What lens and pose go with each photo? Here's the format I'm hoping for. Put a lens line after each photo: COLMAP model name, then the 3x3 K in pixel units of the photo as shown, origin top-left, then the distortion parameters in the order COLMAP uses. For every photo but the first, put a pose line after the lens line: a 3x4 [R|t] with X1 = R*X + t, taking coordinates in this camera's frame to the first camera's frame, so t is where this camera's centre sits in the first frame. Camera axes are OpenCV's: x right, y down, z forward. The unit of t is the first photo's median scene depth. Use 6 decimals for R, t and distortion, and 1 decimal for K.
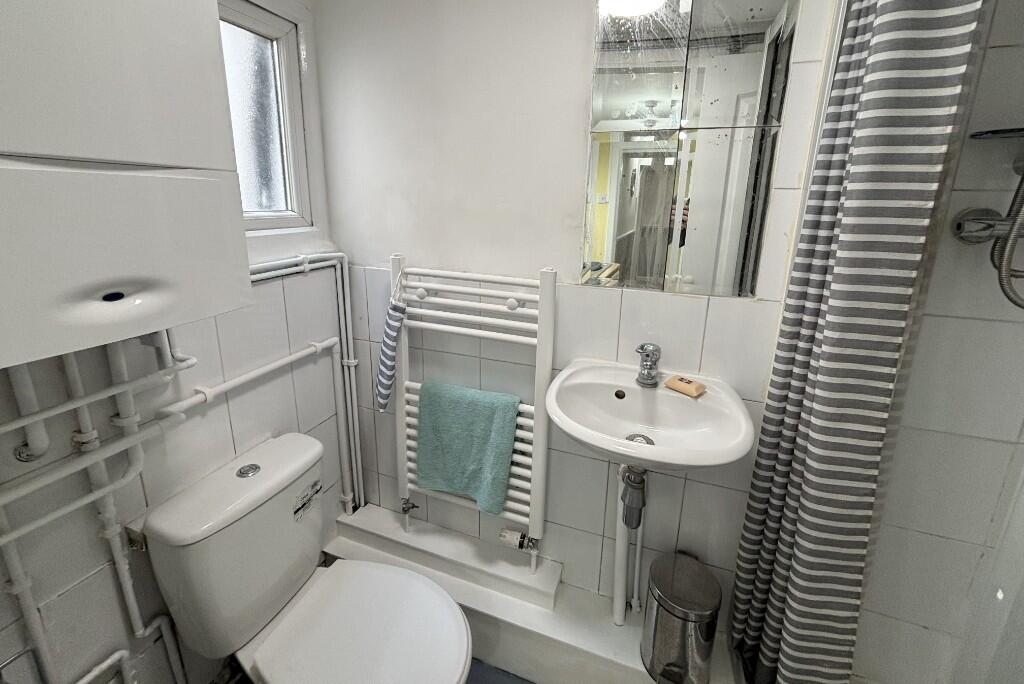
lens RADIAL K [[416.6, 0, 510.2], [0, 416.6, 297.1], [0, 0, 1]] dist [0.000833, 0.000290]
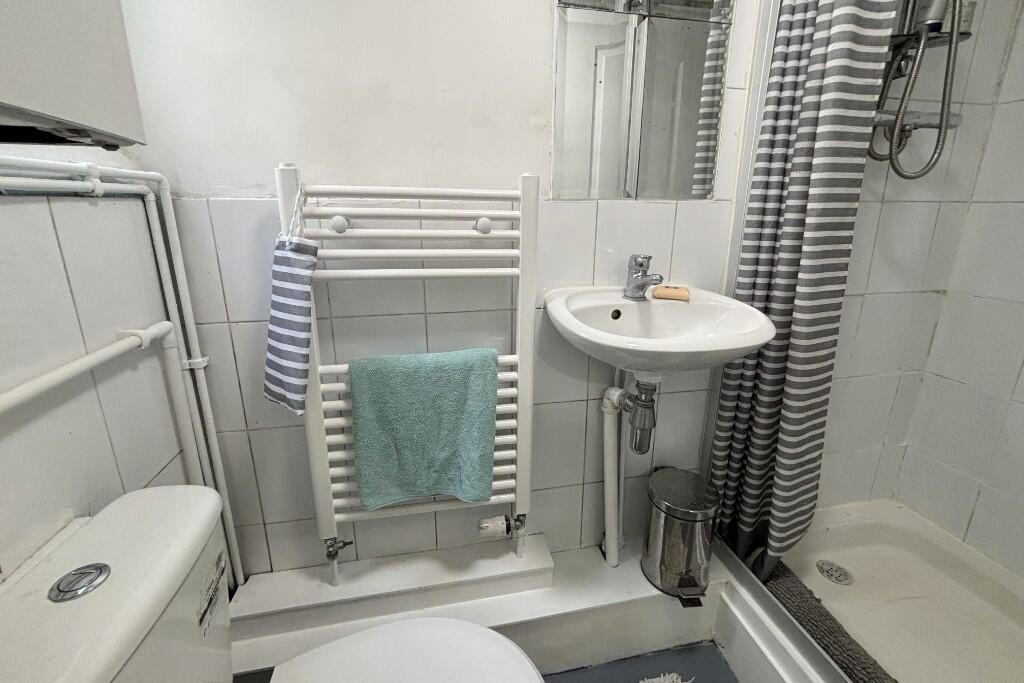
lens RADIAL K [[413.1, 0, 510.3], [0, 413.1, 311.8], [0, 0, 1]] dist [-0.006685, -0.000345]
pose [[0.856474, -0.142908, 0.496013, -0.318615], [0.130168, 0.989652, 0.060369, 0.122571], [-0.499508, 0.012860, 0.866214, 0.288561]]
